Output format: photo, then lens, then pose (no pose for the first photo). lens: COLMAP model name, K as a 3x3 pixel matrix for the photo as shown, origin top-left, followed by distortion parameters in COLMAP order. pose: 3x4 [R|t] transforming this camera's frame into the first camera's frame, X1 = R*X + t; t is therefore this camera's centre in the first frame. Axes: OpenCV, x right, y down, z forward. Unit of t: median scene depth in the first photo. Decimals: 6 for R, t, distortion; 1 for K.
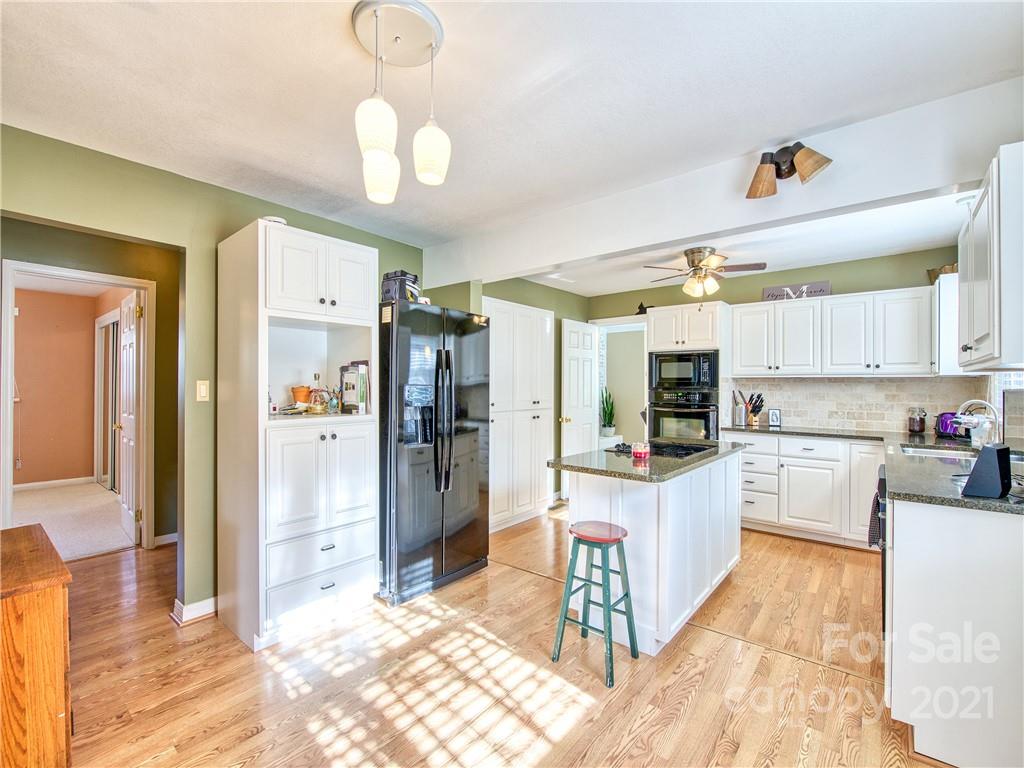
lens RADIAL K [[465.7, 0, 513.0], [0, 465.7, 379.3], [0, 0, 1]] dist [-0.017126, -0.000358]
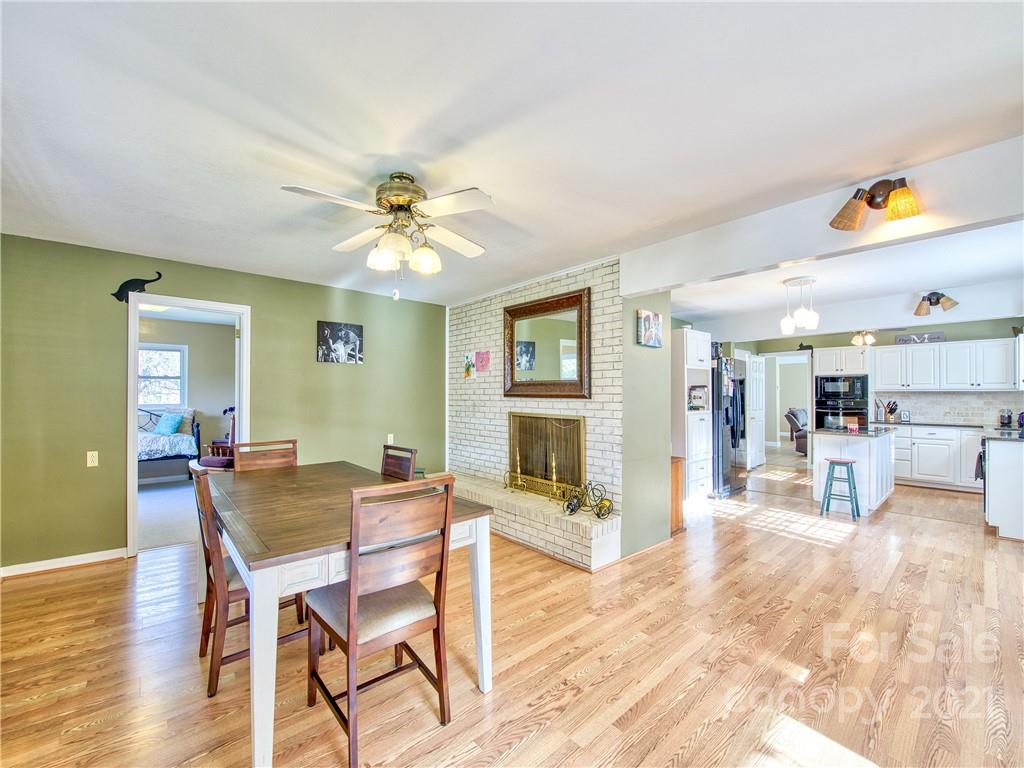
lens RADIAL K [[419.2, 0, 509.3], [0, 419.2, 390.0], [0, 0, 1]] dist [-0.019092, -0.000382]
pose [[0.983874, -0.004785, -0.178798, -0.617182], [0.004627, 0.999988, -0.001299, -0.014237], [0.178802, 0.000450, 0.983885, -0.759238]]
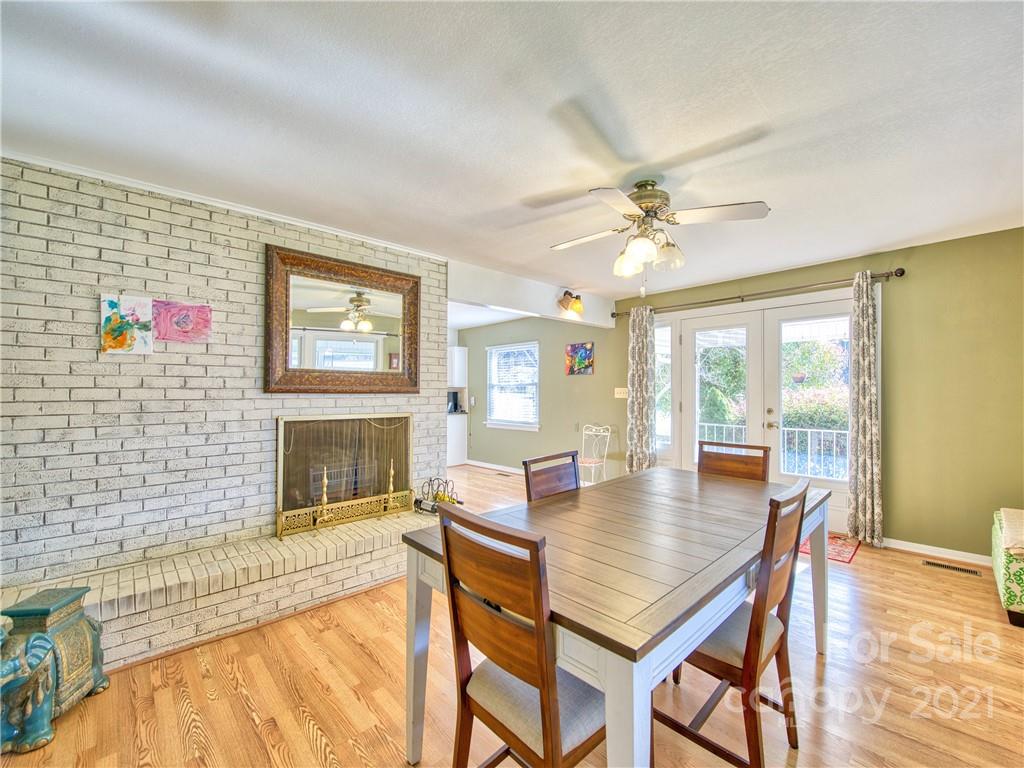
lens RADIAL K [[419.2, 0, 514.1], [0, 419.2, 388.4], [0, 0, 1]] dist [-0.019092, -0.000382]
pose [[0.132262, 0.002275, 0.991212, -1.453789], [-0.010011, 0.999949, -0.000959, -0.007379], [-0.991164, -0.009797, 0.132278, -0.133925]]
